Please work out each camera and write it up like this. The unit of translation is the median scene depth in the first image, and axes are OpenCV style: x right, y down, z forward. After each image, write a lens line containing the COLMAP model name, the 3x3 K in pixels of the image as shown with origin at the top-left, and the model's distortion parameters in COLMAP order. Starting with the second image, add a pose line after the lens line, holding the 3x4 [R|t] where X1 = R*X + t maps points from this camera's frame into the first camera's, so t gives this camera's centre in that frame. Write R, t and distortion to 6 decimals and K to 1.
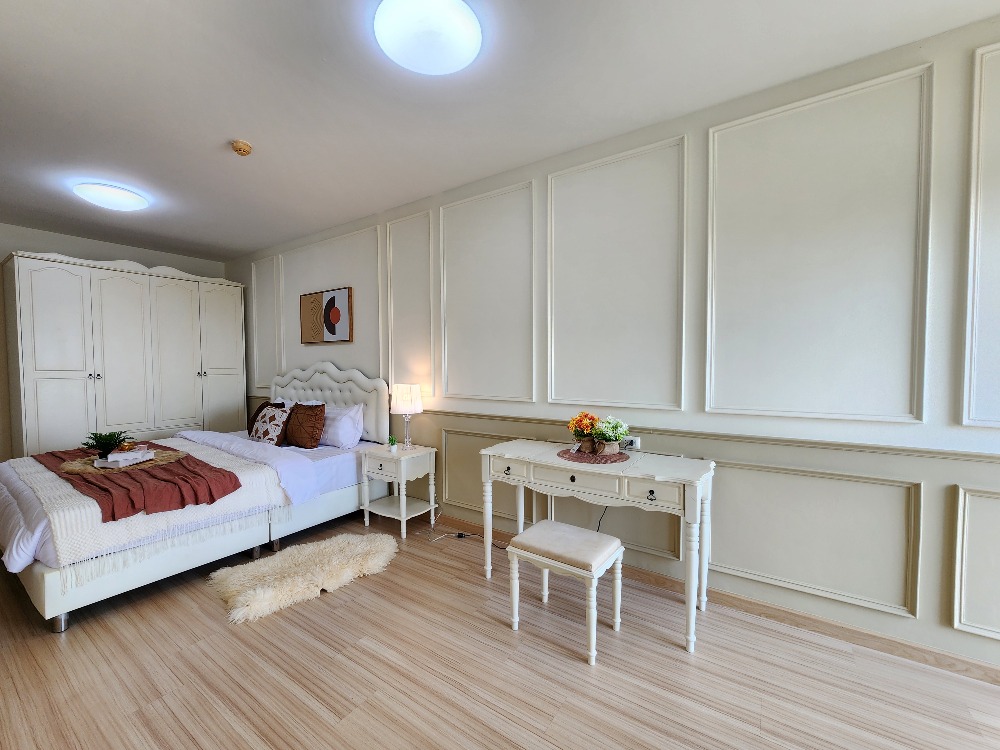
lens RADIAL K [[412.6, 0, 491.7], [0, 412.6, 375.0], [0, 0, 1]] dist [0.002450, -0.000641]
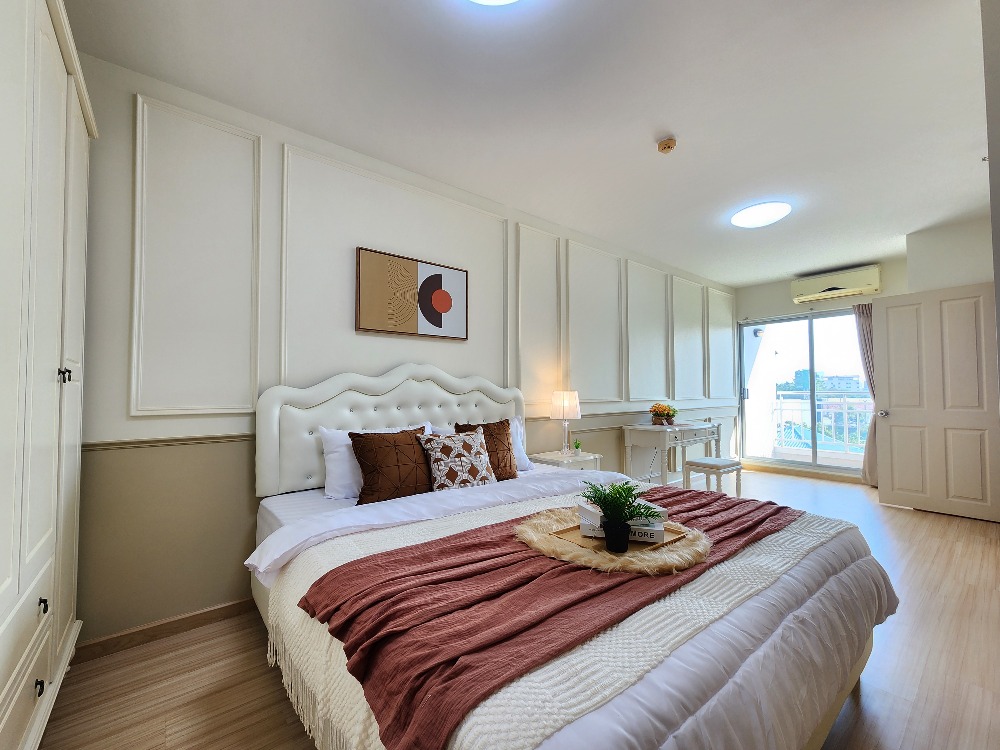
lens RADIAL K [[412.6, 0, 491.4], [0, 412.6, 381.9], [0, 0, 1]] dist [0.002450, -0.000641]
pose [[0.290152, 0.022795, 0.956709, -1.076642], [0.022472, 0.999278, -0.030625, 0.021189], [-0.956717, 0.030385, 0.289430, 0.740619]]
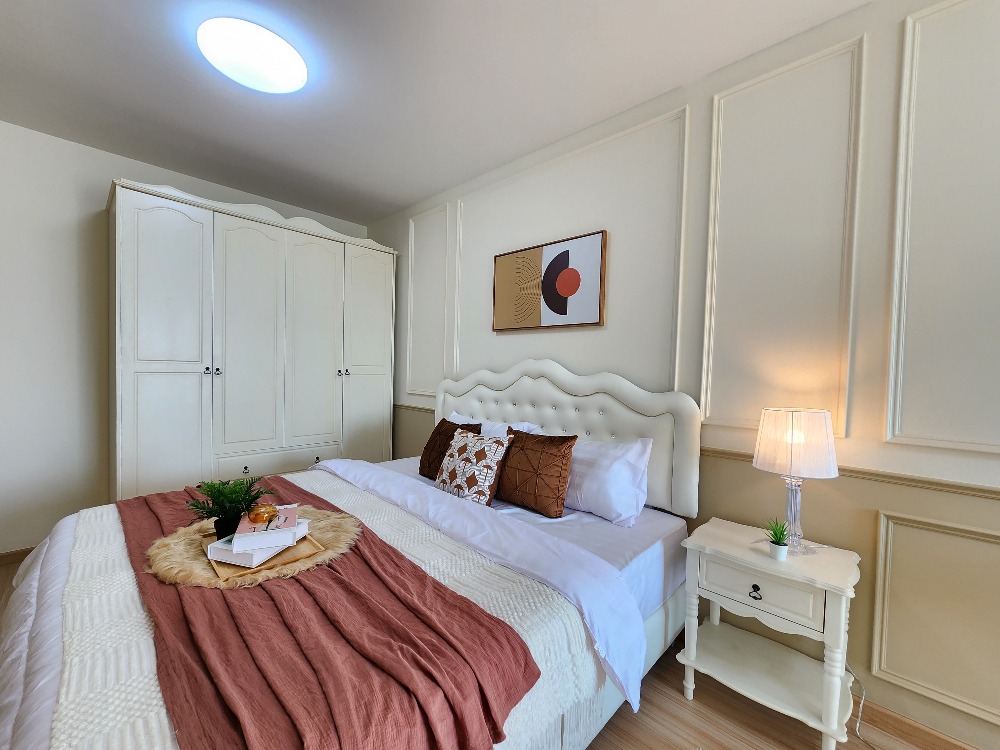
lens RADIAL K [[412.6, 0, 492.6], [0, 412.6, 380.4], [0, 0, 1]] dist [0.002450, -0.000641]
pose [[0.985218, 0.035586, -0.167570, -0.394781], [-0.035923, 0.999354, 0.001022, 0.000864], [0.167498, 0.005013, 0.985860, 0.409978]]
